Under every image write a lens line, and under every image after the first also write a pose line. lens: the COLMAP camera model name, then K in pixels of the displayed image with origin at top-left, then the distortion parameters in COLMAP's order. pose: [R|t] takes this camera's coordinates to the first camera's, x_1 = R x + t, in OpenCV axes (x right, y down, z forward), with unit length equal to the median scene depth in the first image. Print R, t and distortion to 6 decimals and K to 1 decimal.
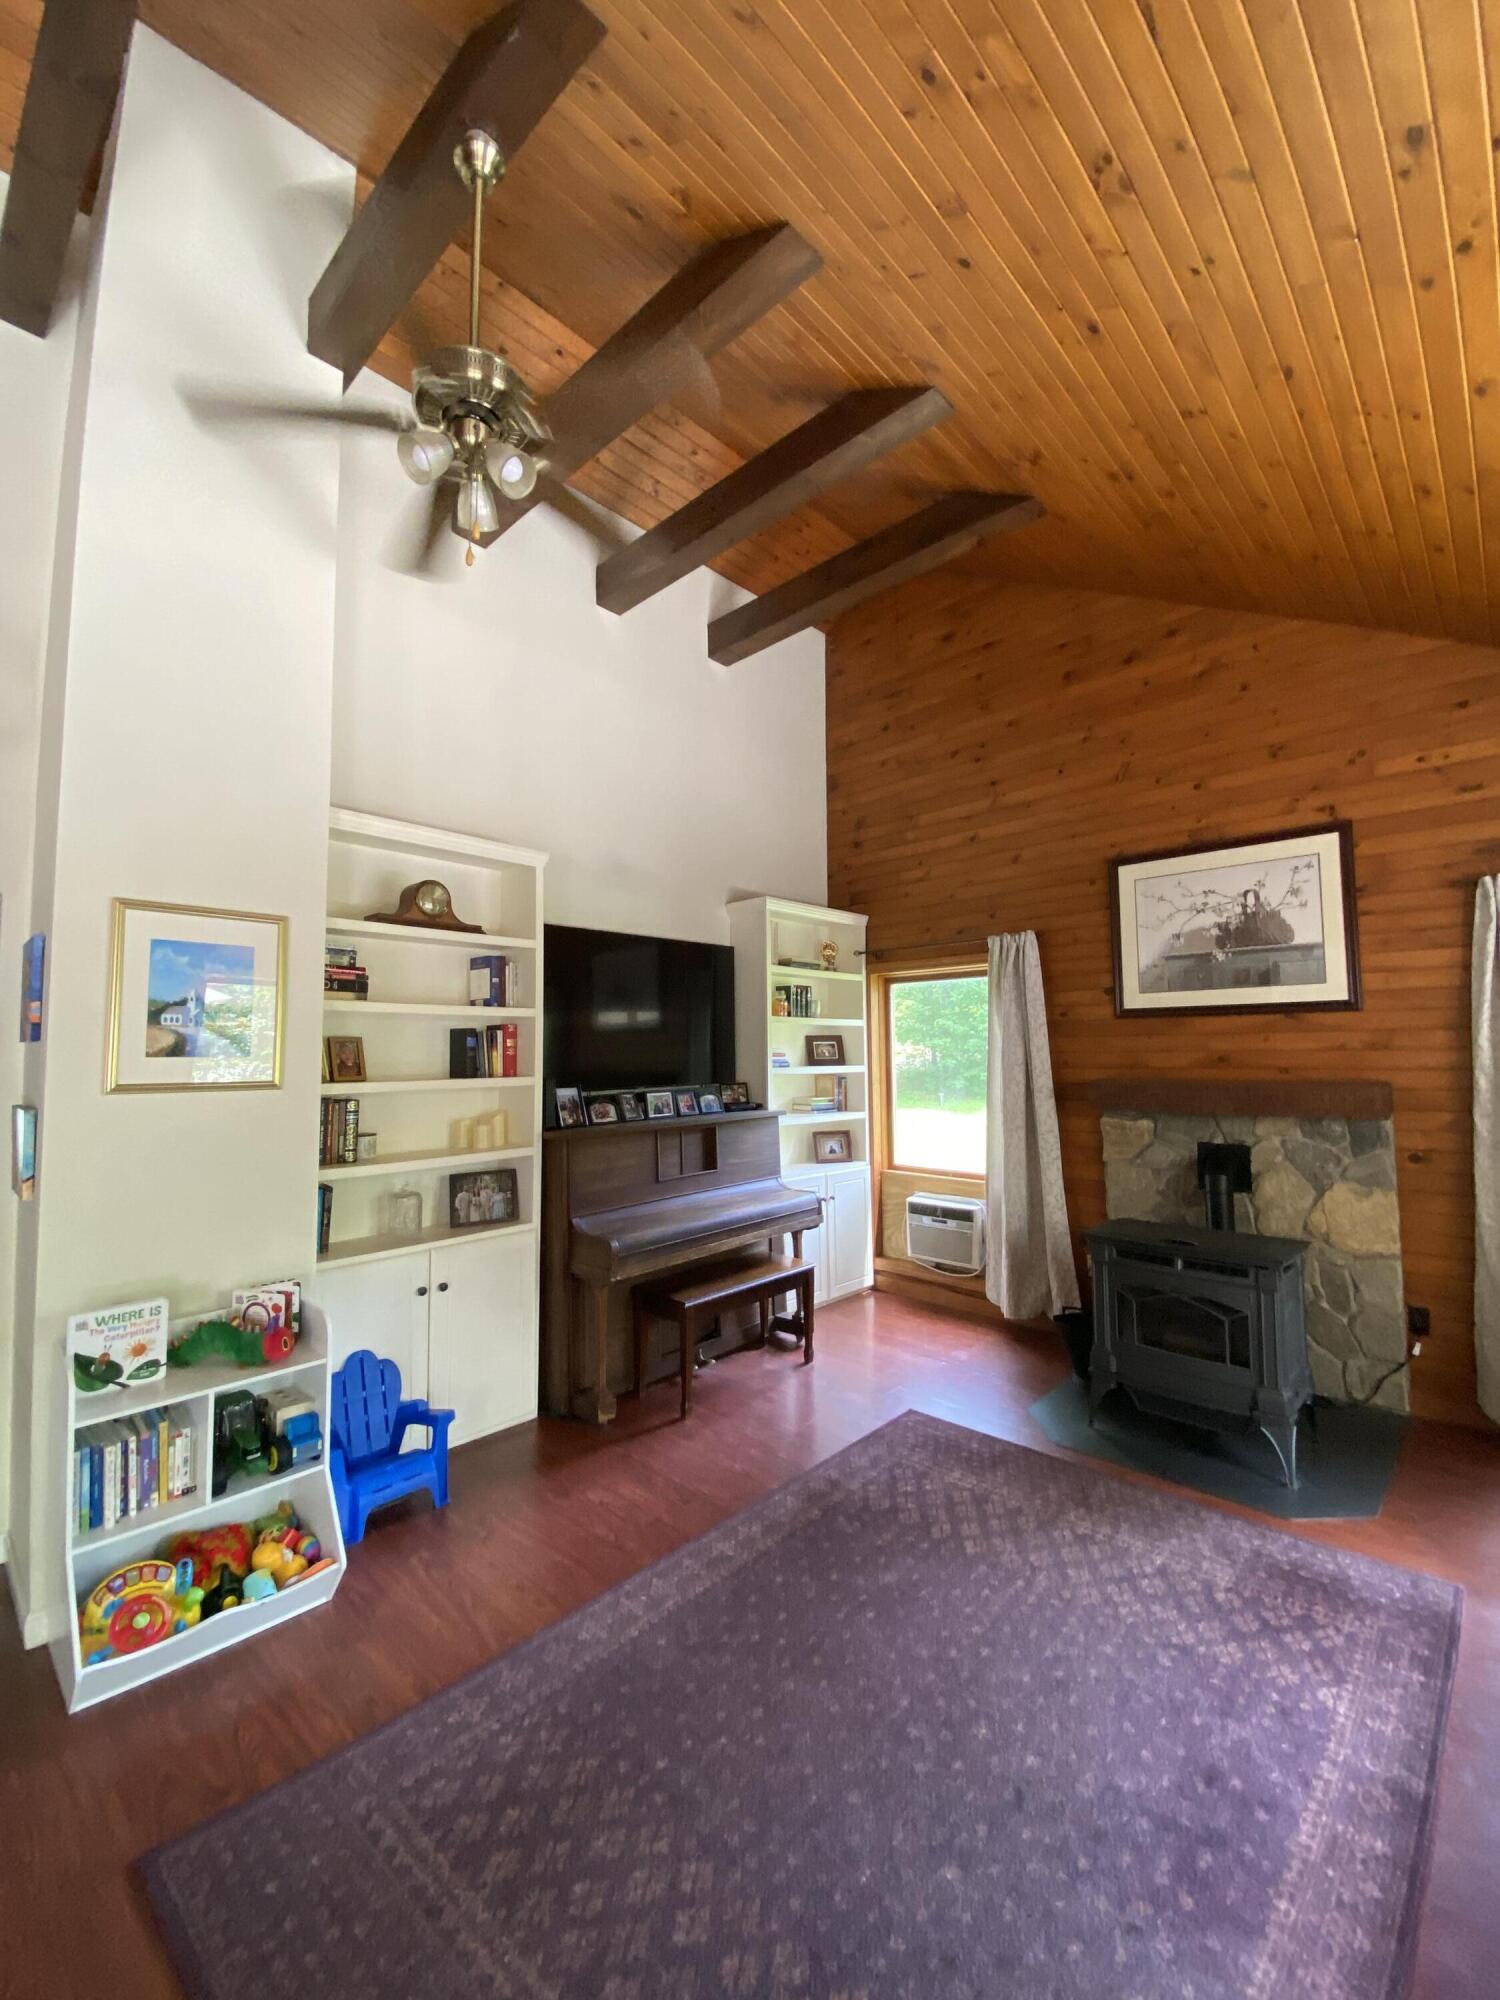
lens RADIAL K [[810.9, 0, 747.5], [0, 810.9, 999.9], [0, 0, 1]] dist [0.016918, -0.017944]
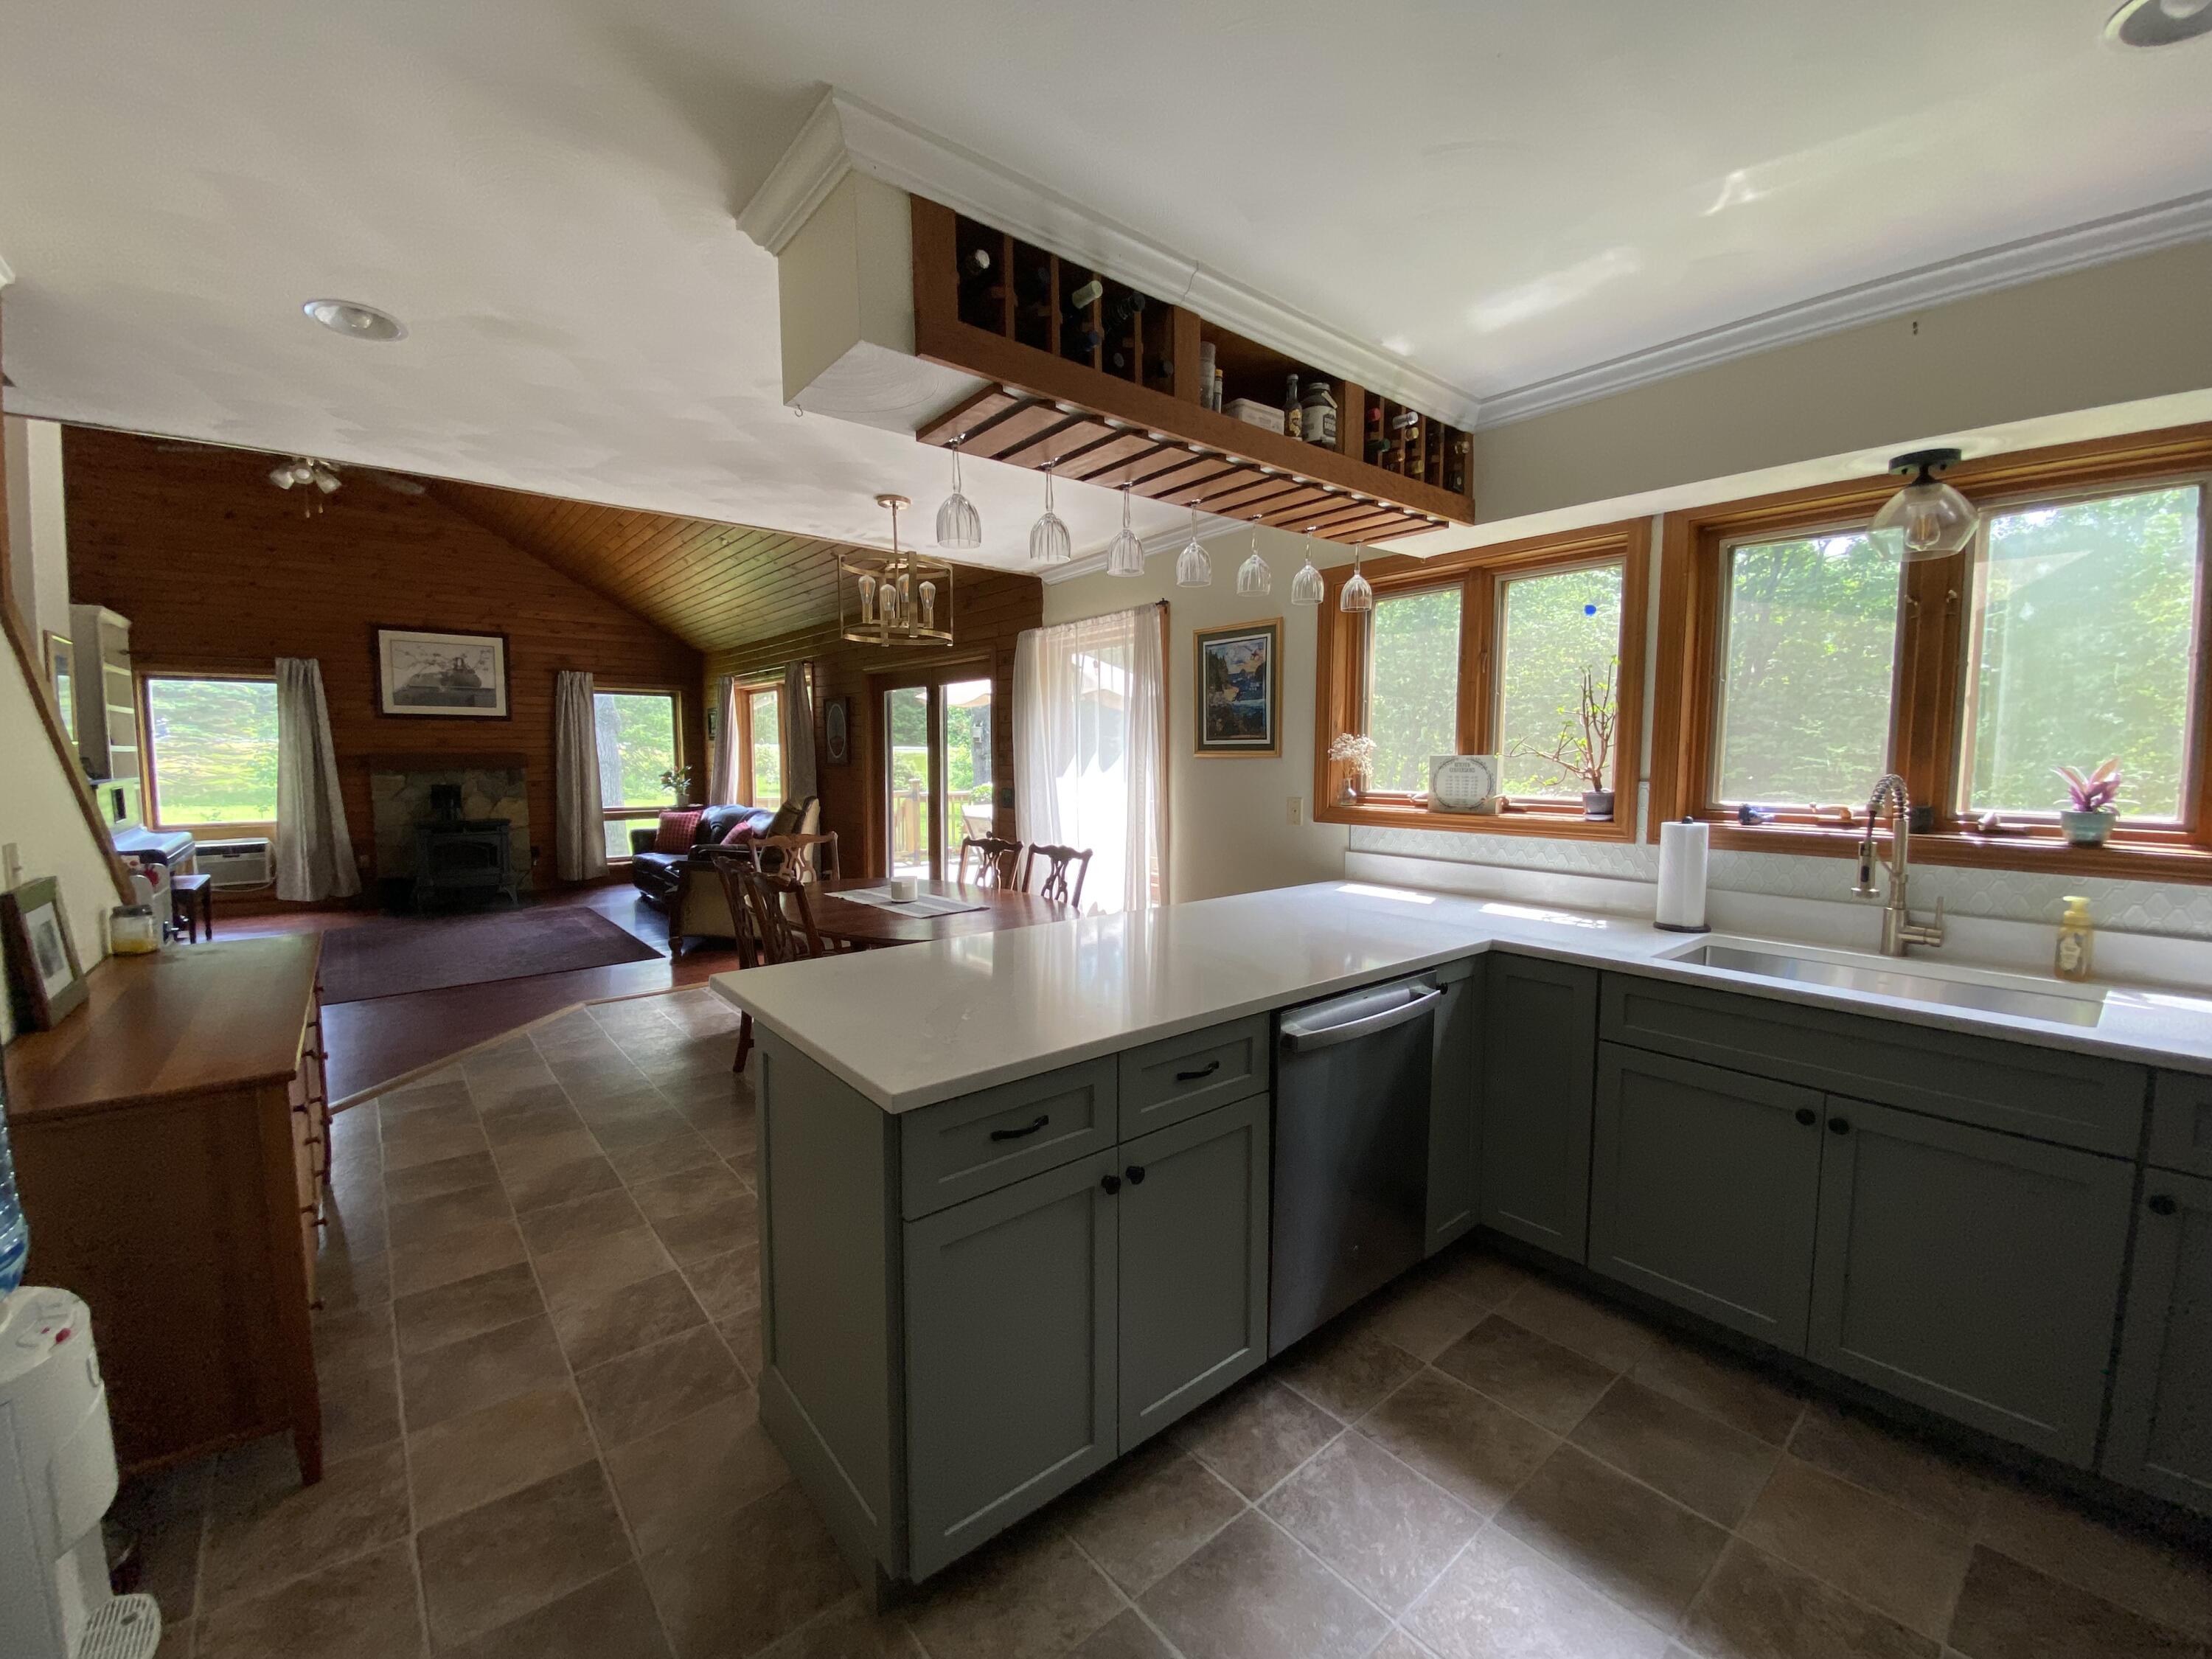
lens RADIAL K [[896.9, 0, 1091.1], [0, 896.9, 831.0], [0, 0, 1]] dist [0.016918, -0.017944]
pose [[0.123976, -0.073913, 0.989529, -1.571283], [-0.067063, 0.994318, 0.082673, 0.001976], [-0.990016, -0.076610, 0.118315, -0.923665]]
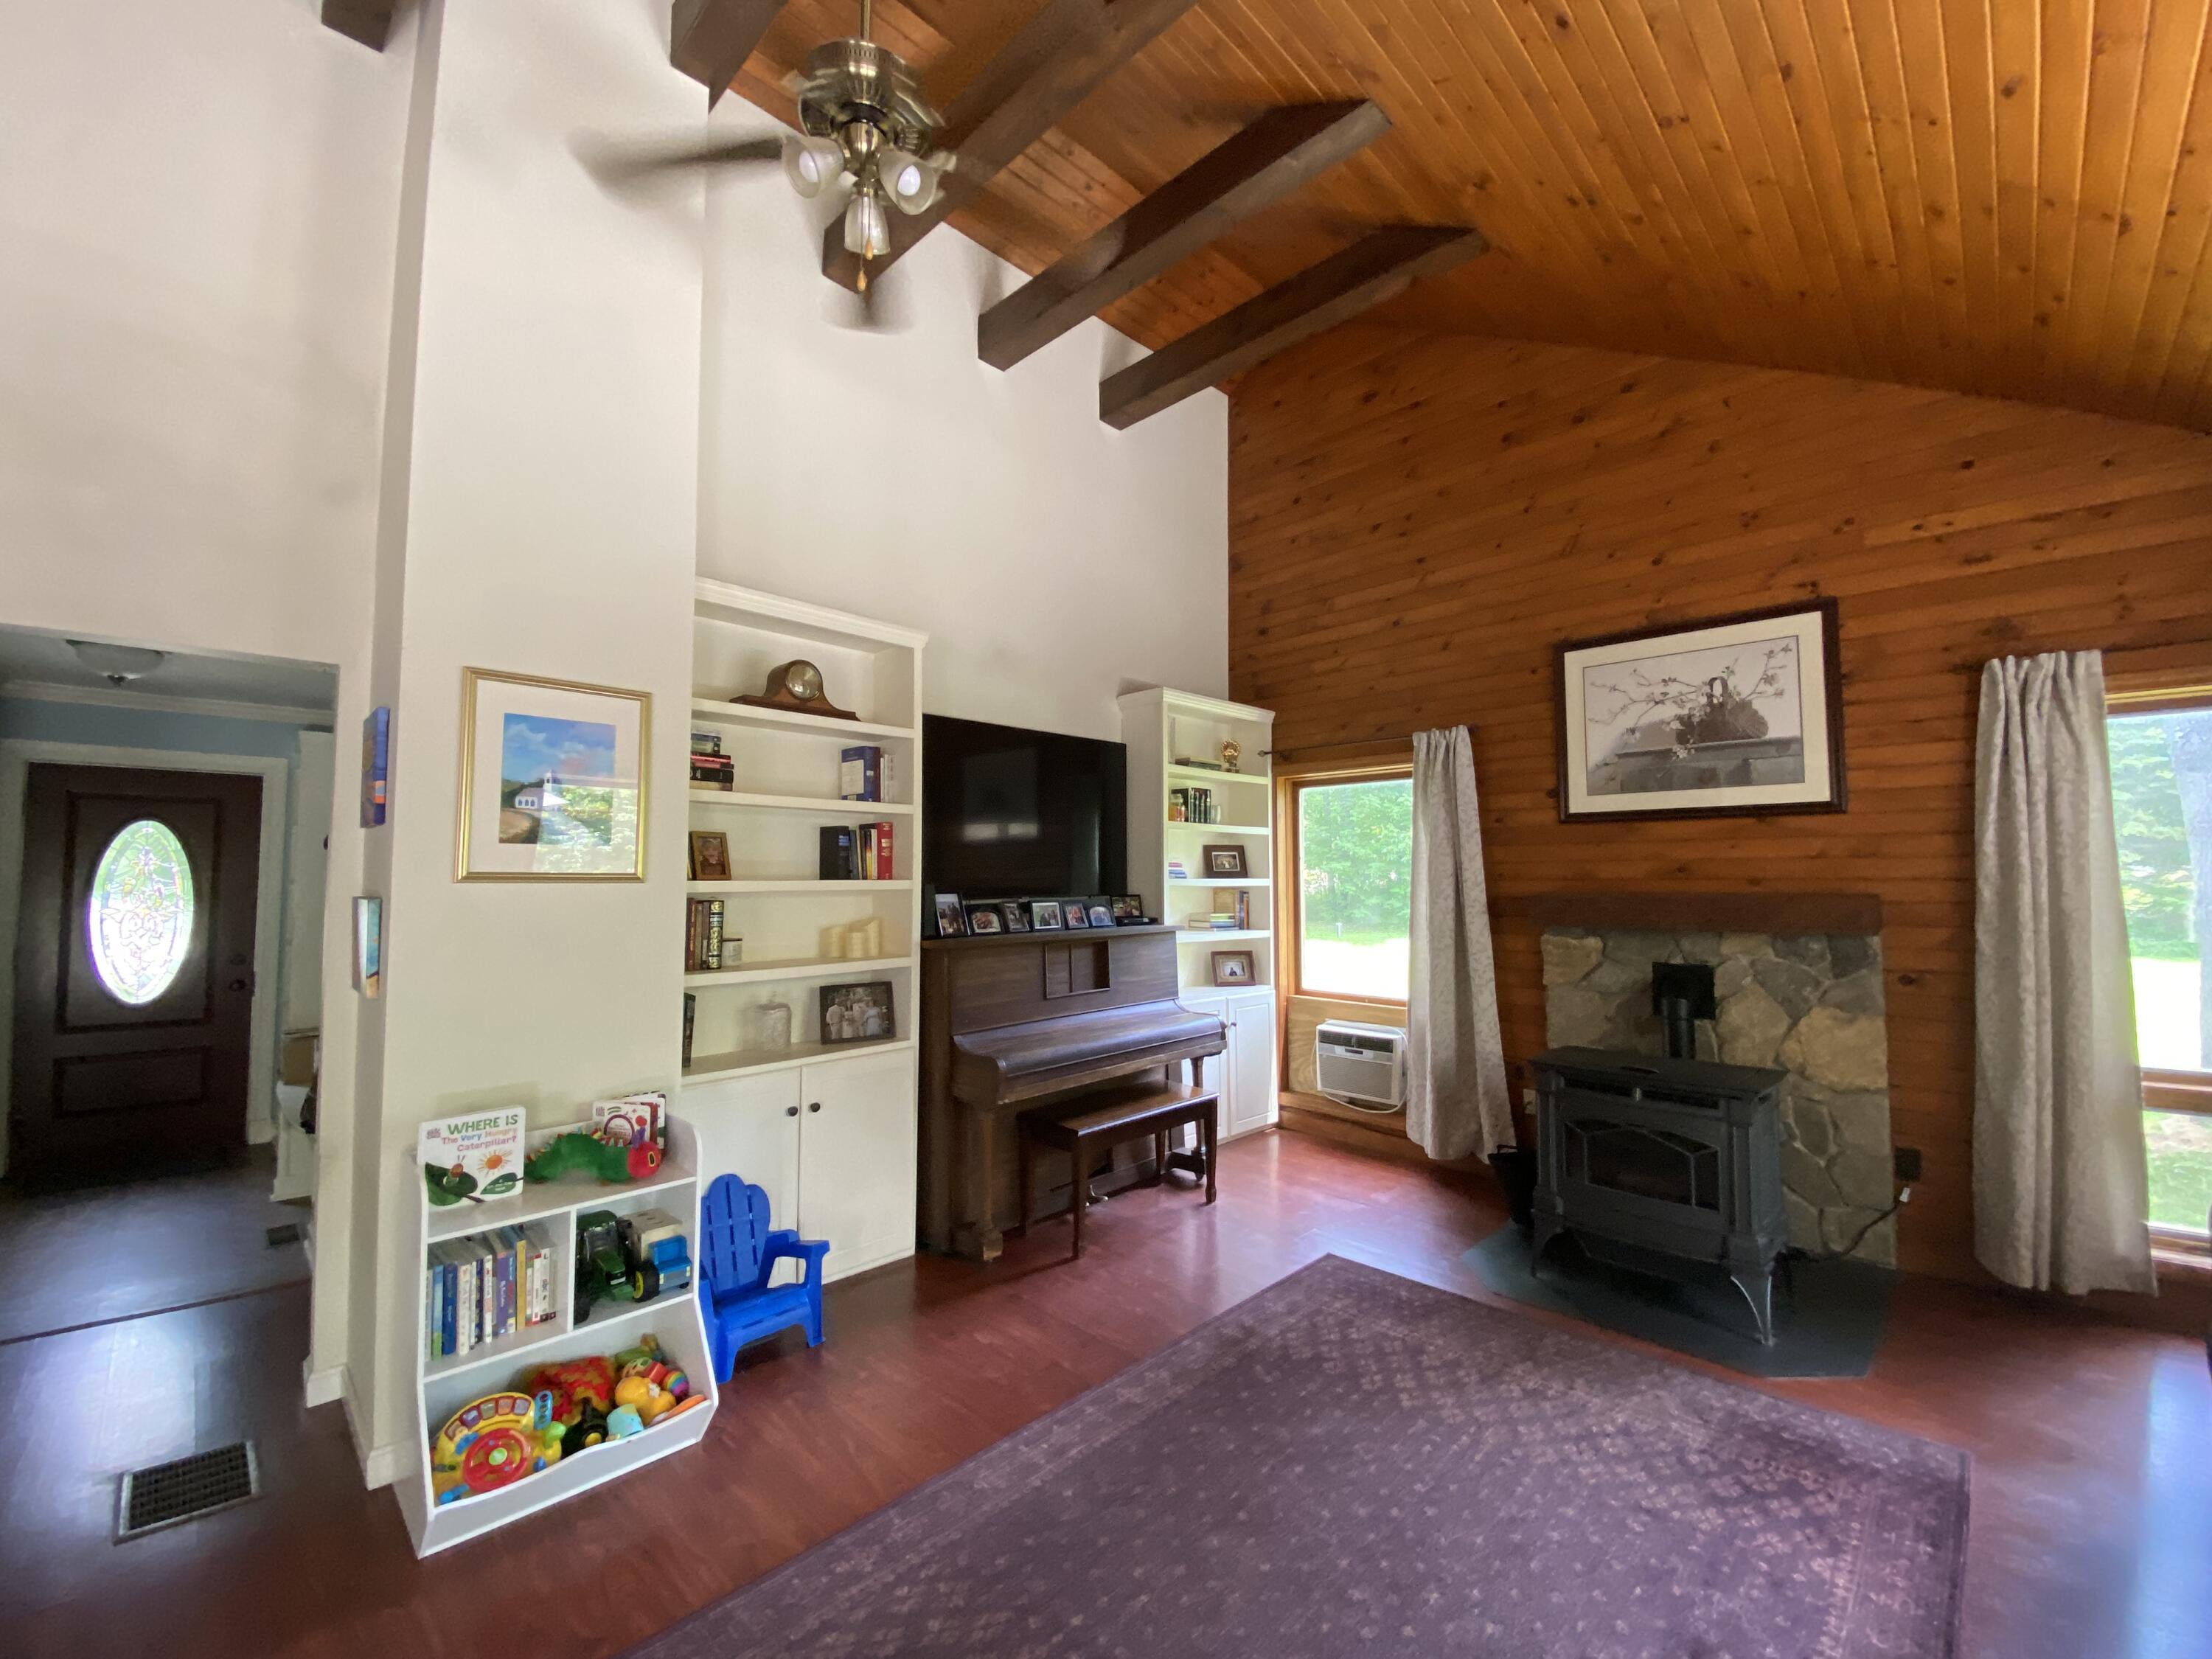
lens RADIAL K [[896.9, 0, 1101.1], [0, 896.9, 829.2], [0, 0, 1]] dist [0.016918, -0.017944]
pose [[0.999722, 0.007157, -0.022452, -0.031357], [-0.006927, 0.999923, 0.010292, 0.027181], [0.022524, -0.010134, 0.999695, 0.007733]]
